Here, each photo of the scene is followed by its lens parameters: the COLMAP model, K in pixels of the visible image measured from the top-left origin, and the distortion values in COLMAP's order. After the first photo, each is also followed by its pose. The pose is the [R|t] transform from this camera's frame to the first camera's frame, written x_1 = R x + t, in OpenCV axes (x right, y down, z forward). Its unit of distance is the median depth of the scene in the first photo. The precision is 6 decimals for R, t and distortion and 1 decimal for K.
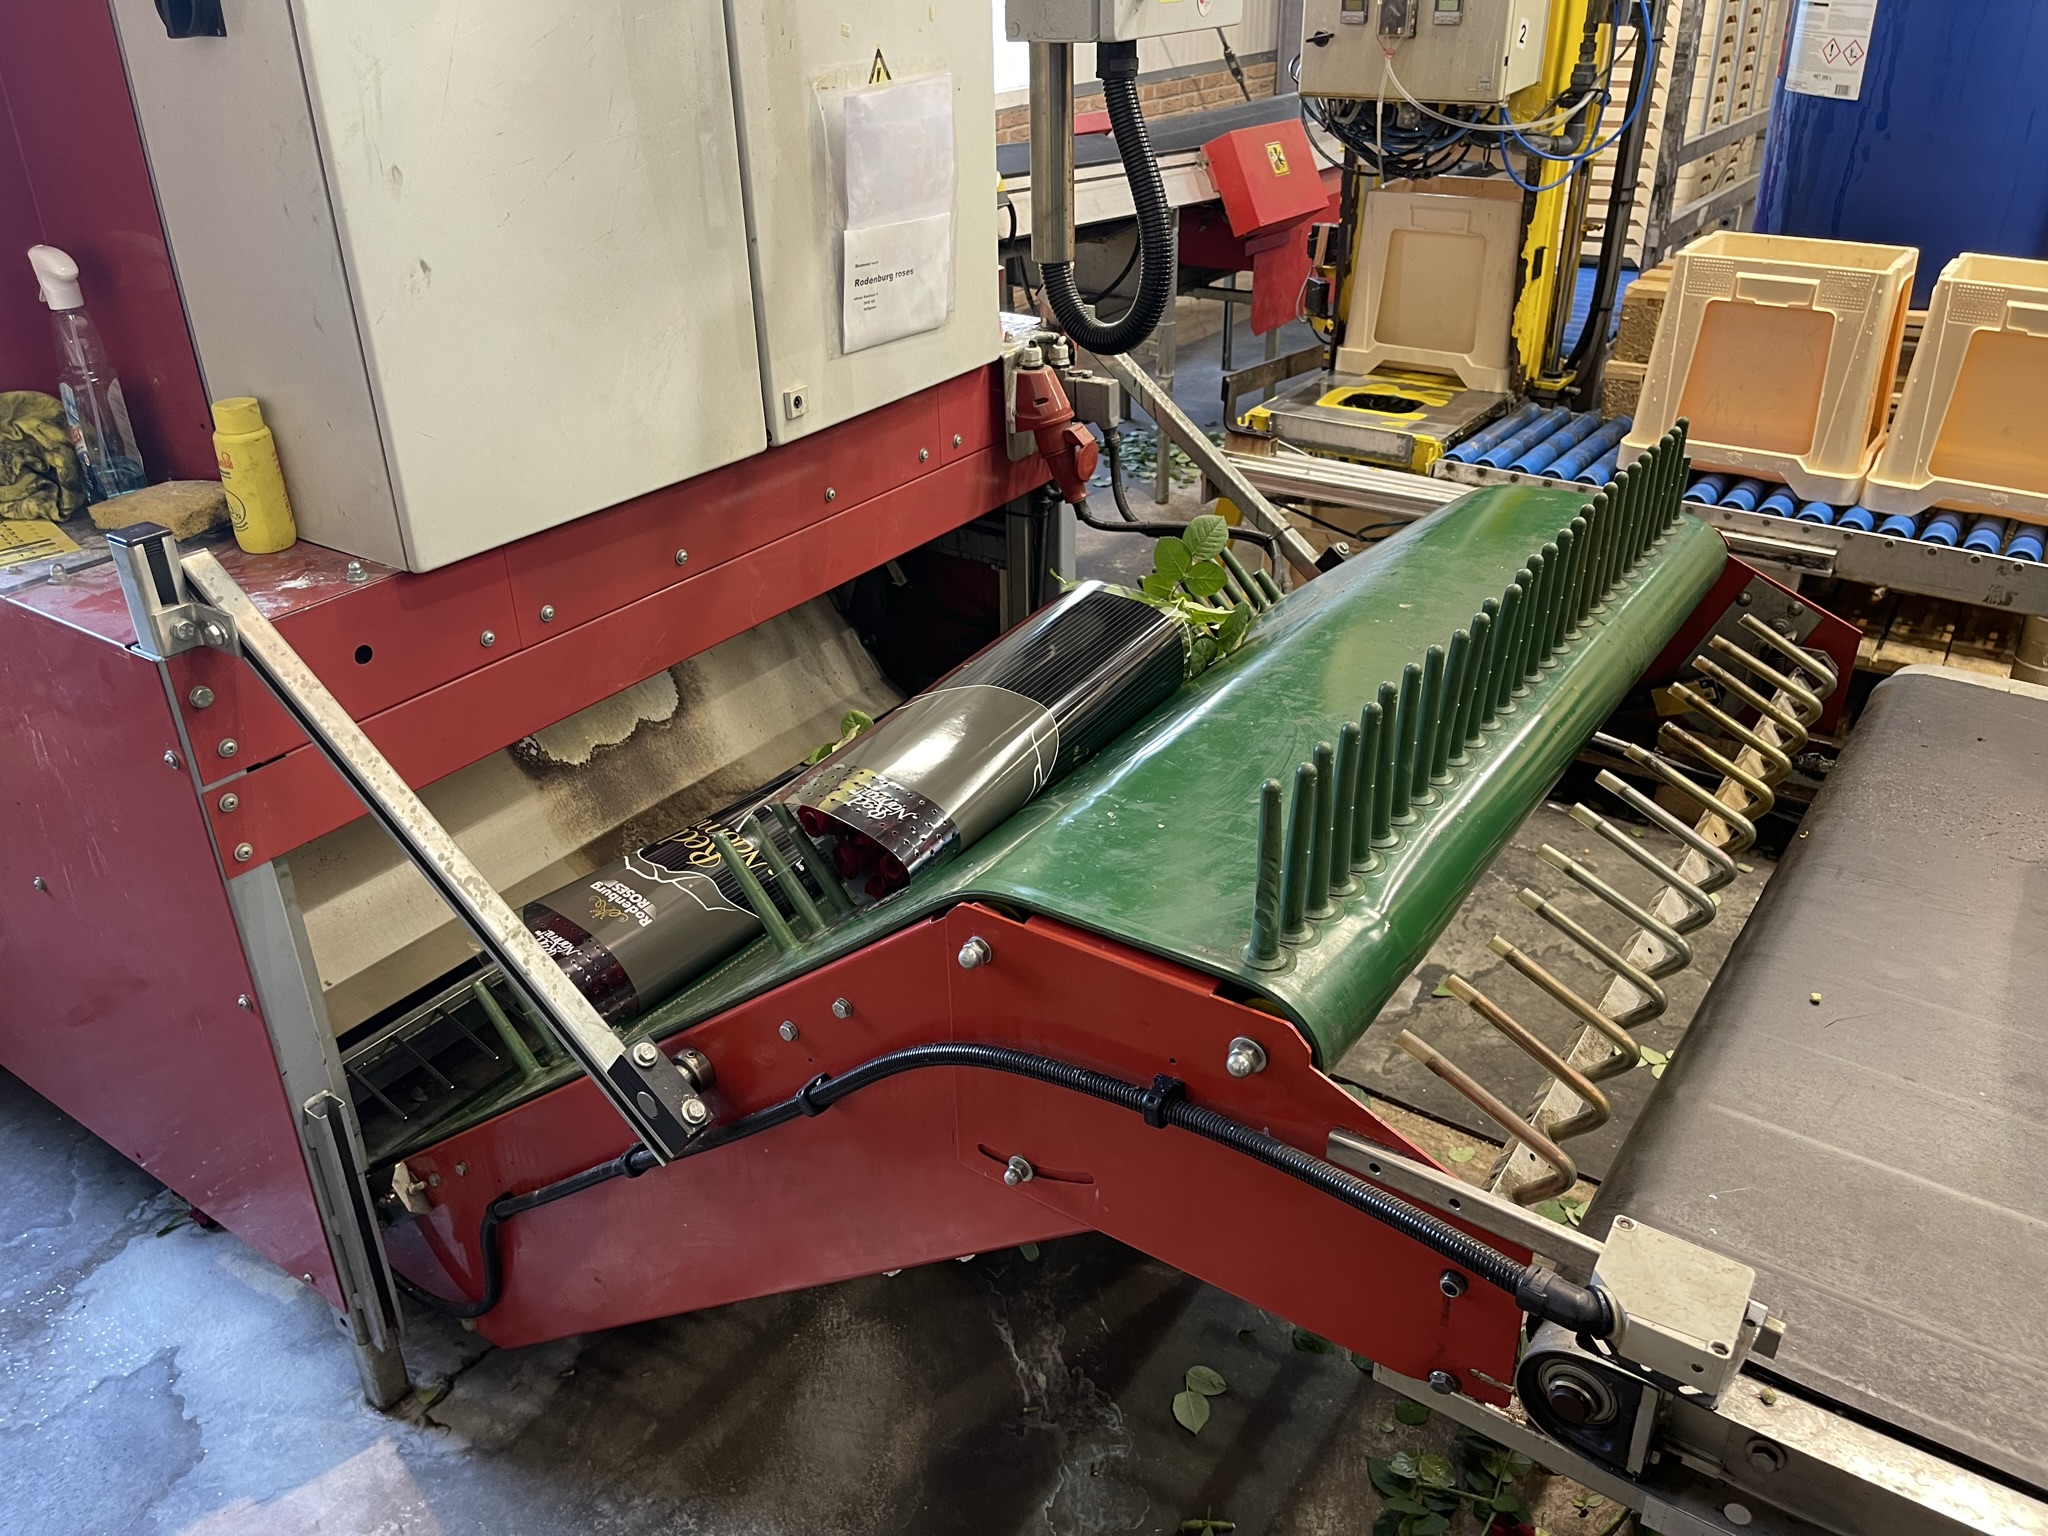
lens RADIAL K [[1566.7, 0, 1065.7], [0, 1566.7, 741.0], [0, 0, 1]] dist [0.056981, -0.088117]
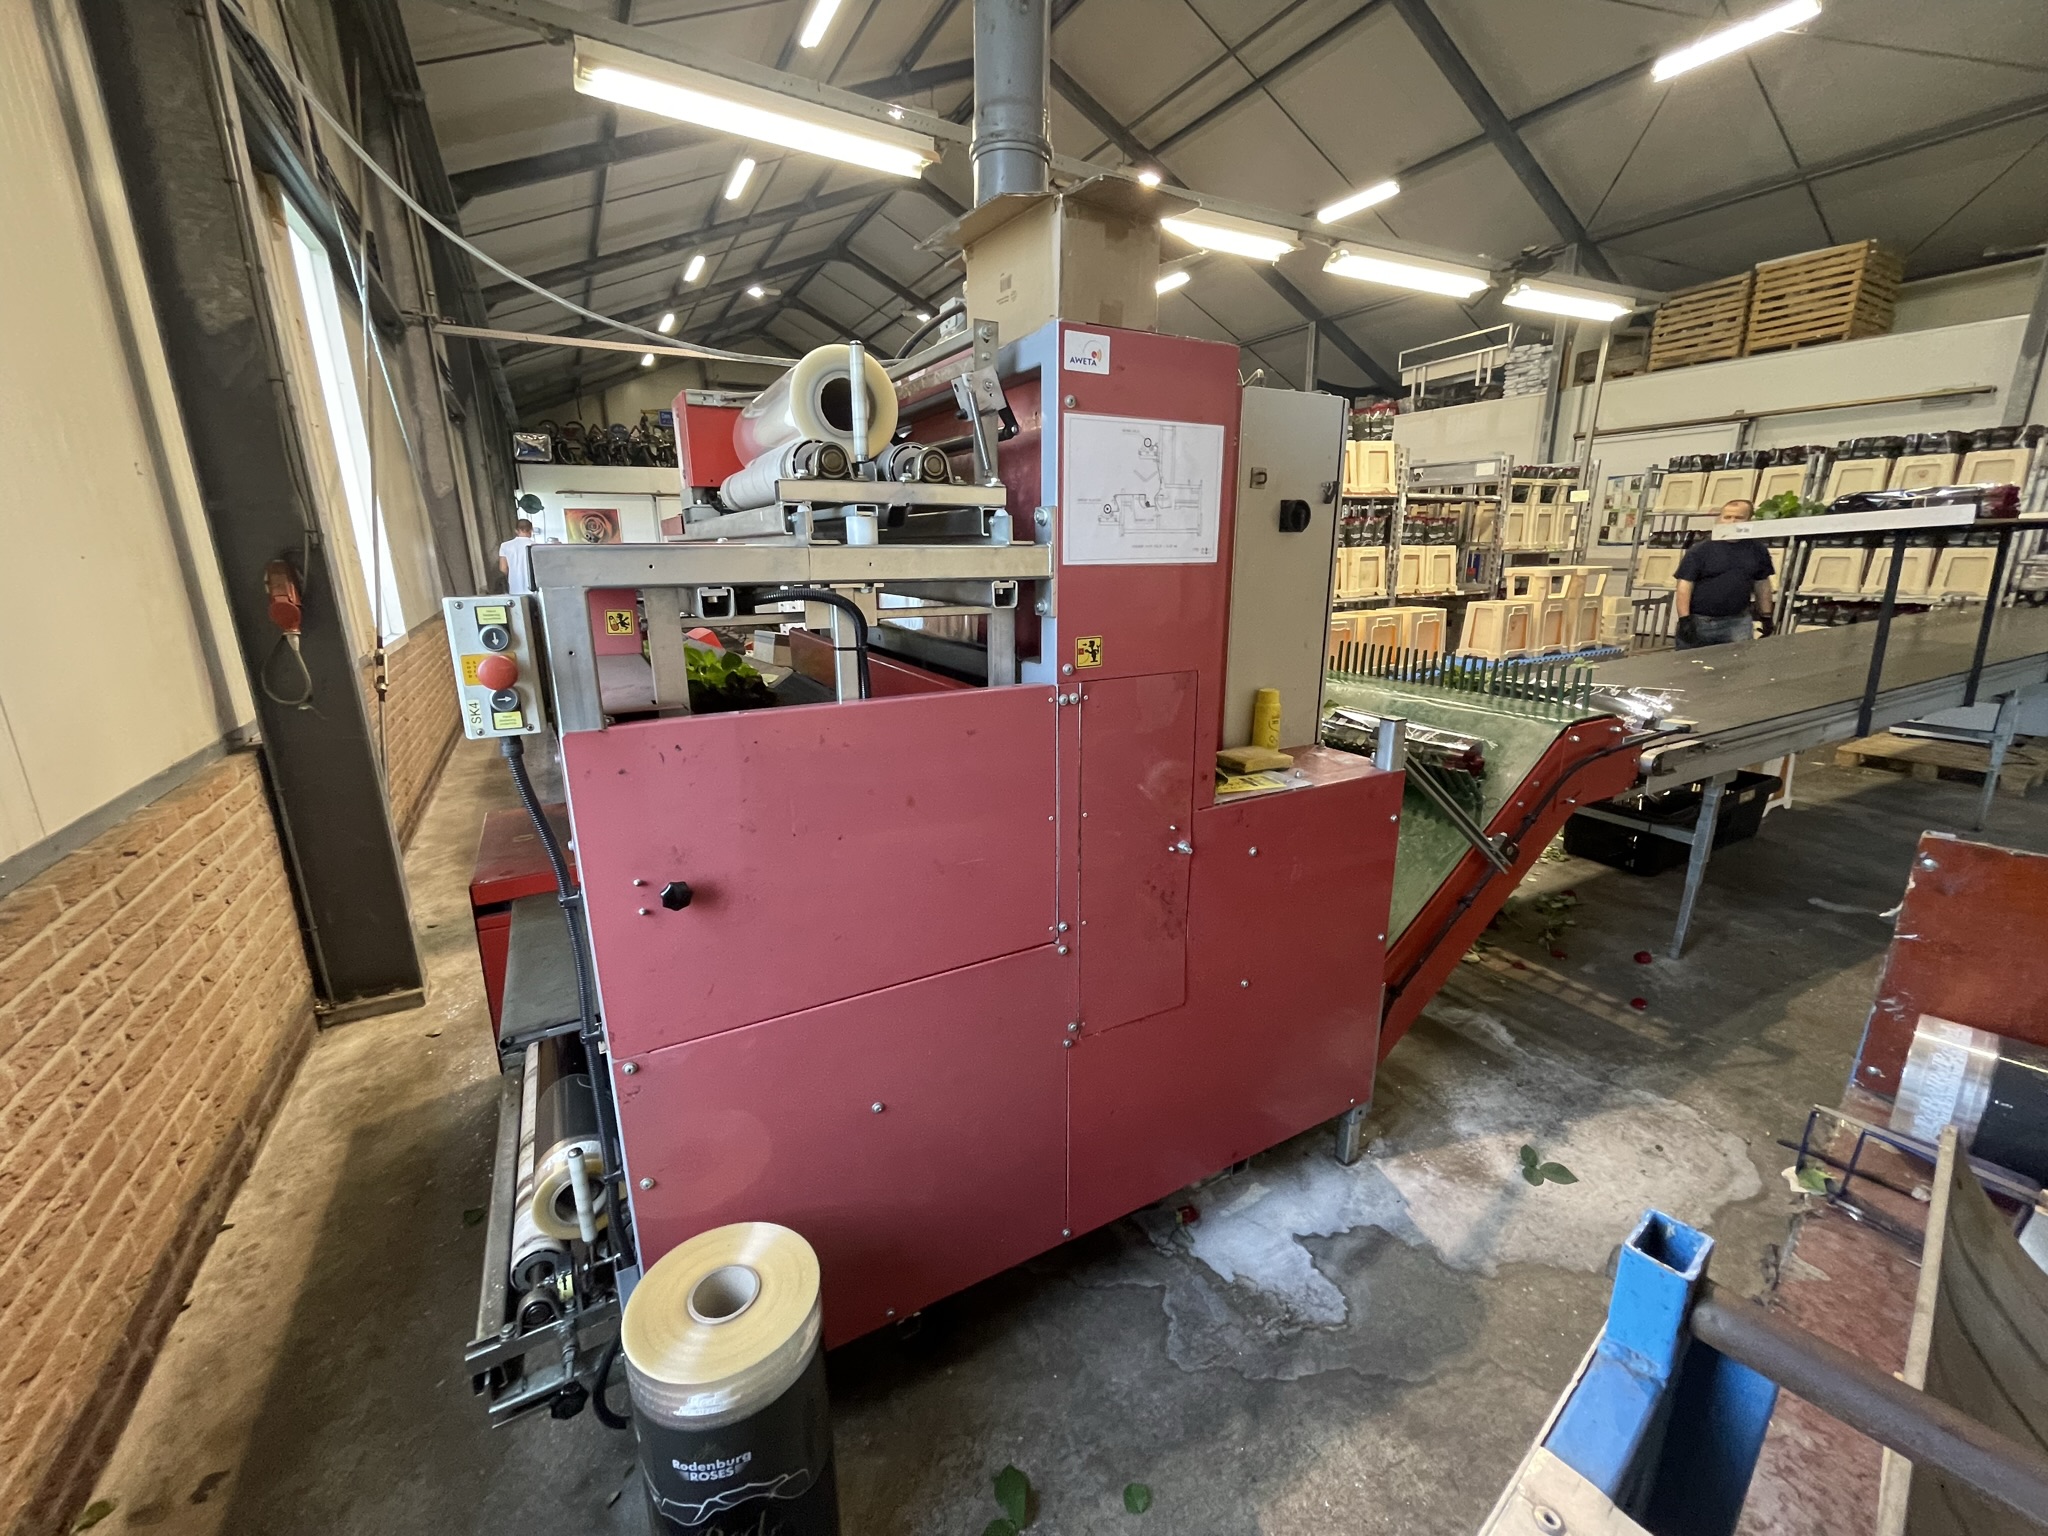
lens RADIAL K [[821.3, 0, 1018.7], [0, 821.3, 760.8], [0, 0, 1]] dist [-0.001961, 0.000276]
pose [[0.456489, -0.203244, 0.866204, -1.412406], [0.406506, 0.913648, 0.000148, -0.222079], [-0.791436, 0.352050, 0.499690, 0.616944]]
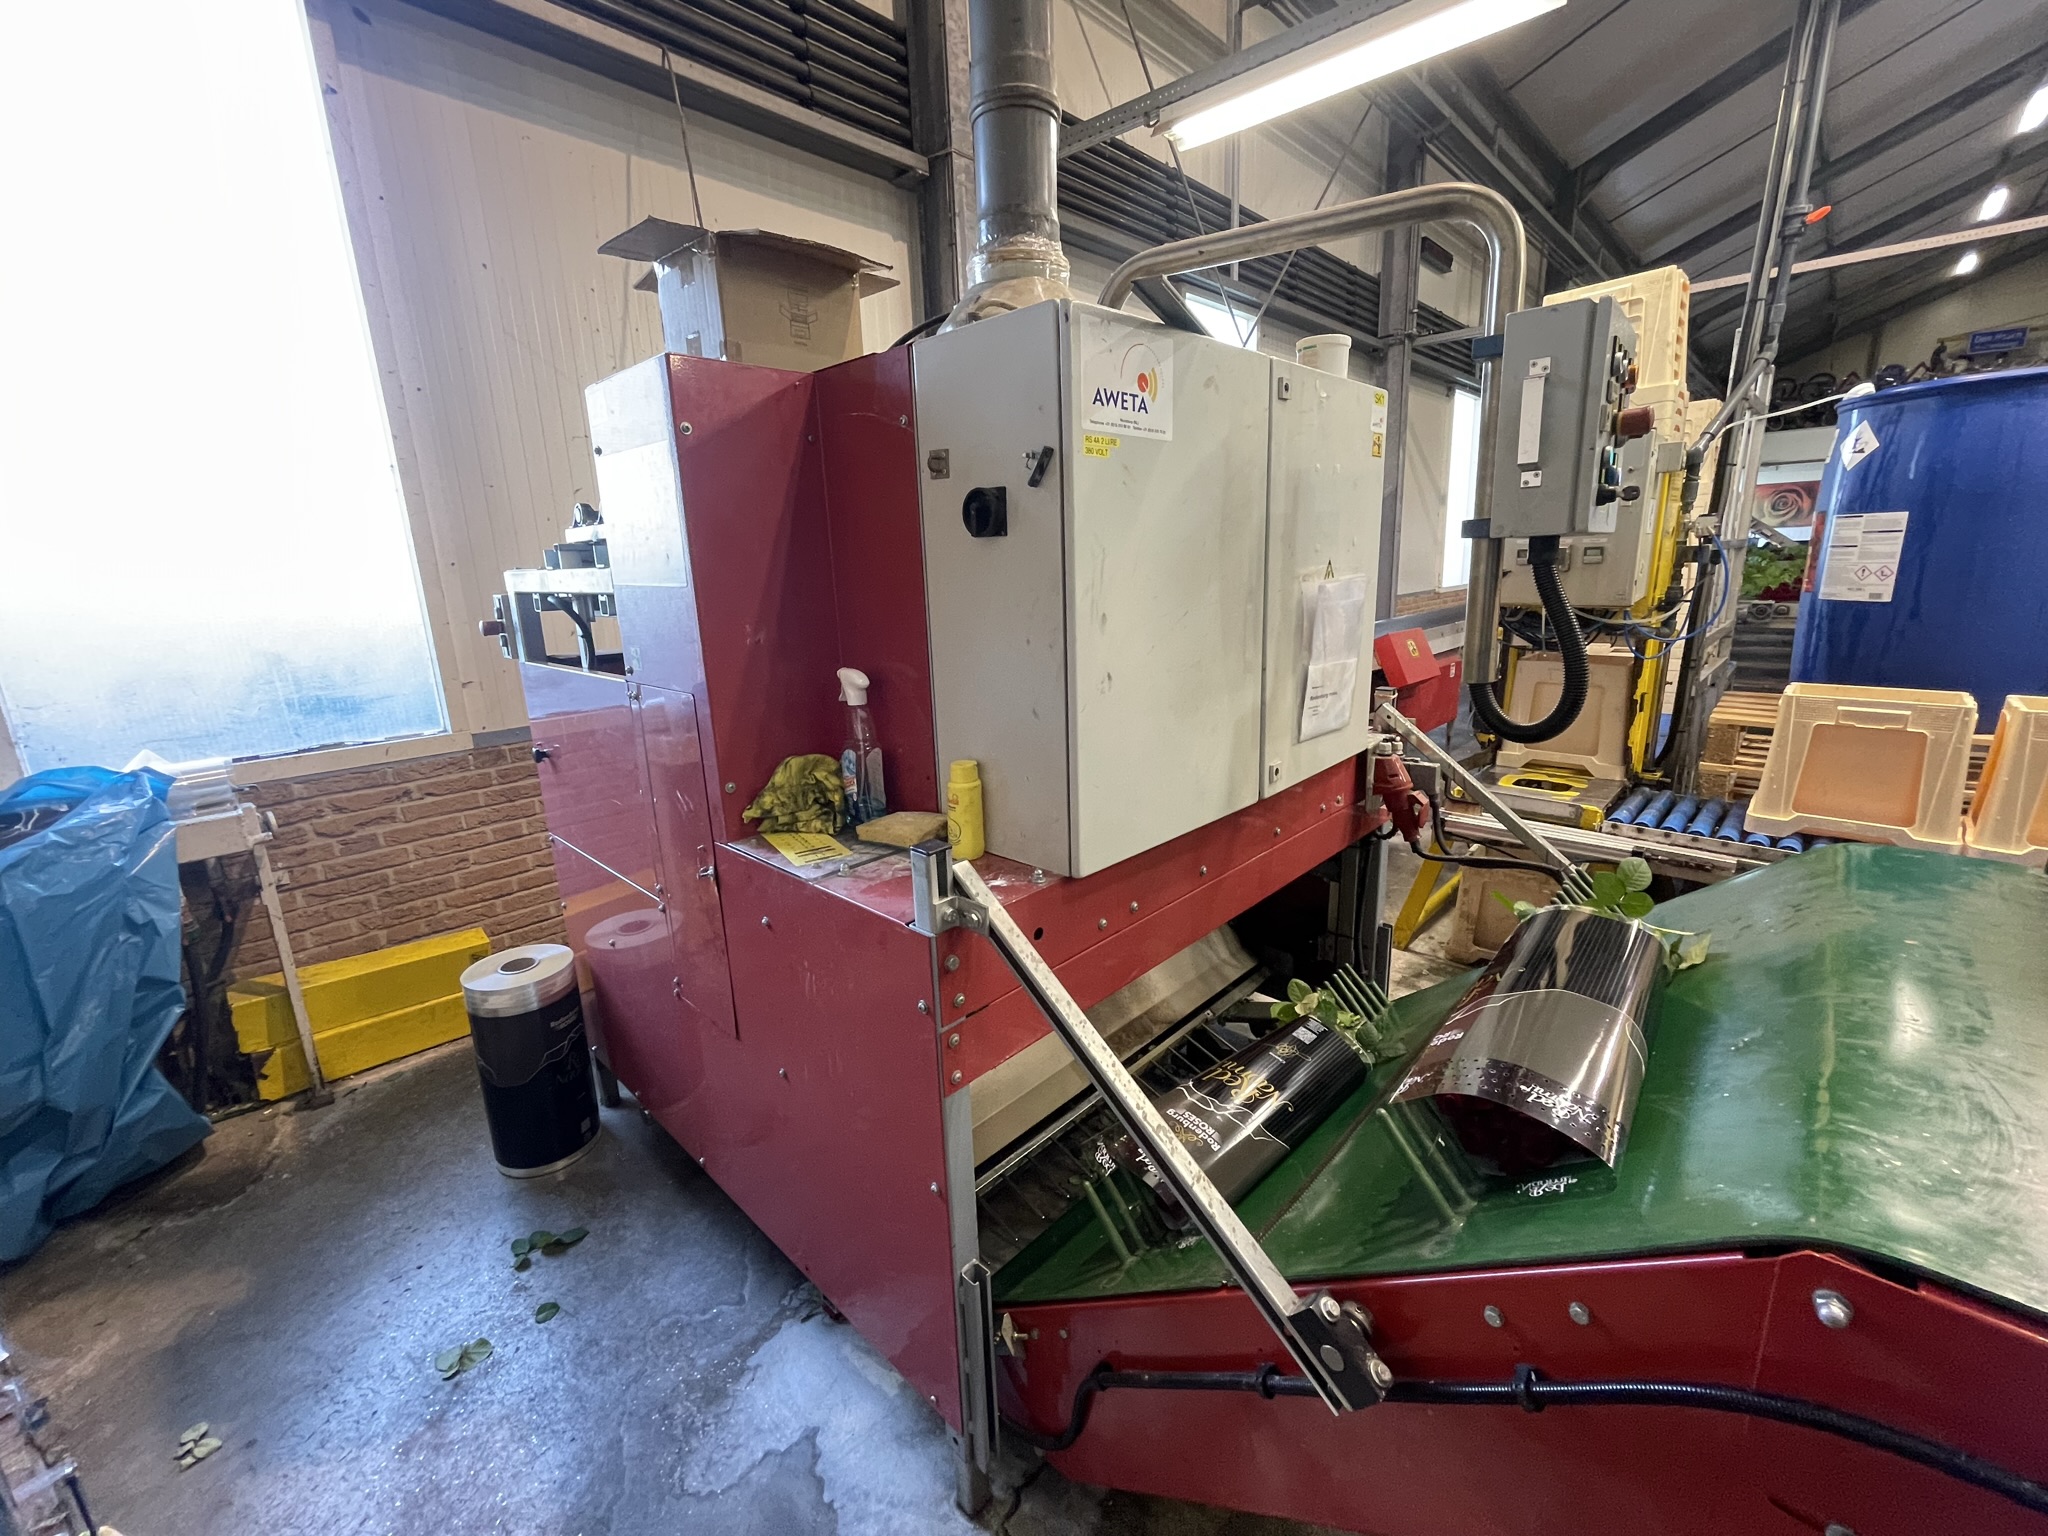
lens RADIAL K [[821.3, 0, 1047.3], [0, 821.3, 757.6], [0, 0, 1]] dist [-0.001961, 0.000276]
pose [[0.987245, 0.018917, -0.158080, -0.267106], [-0.056335, 0.970186, -0.235724, -0.028769], [0.148908, 0.241622, 0.958877, 0.201915]]
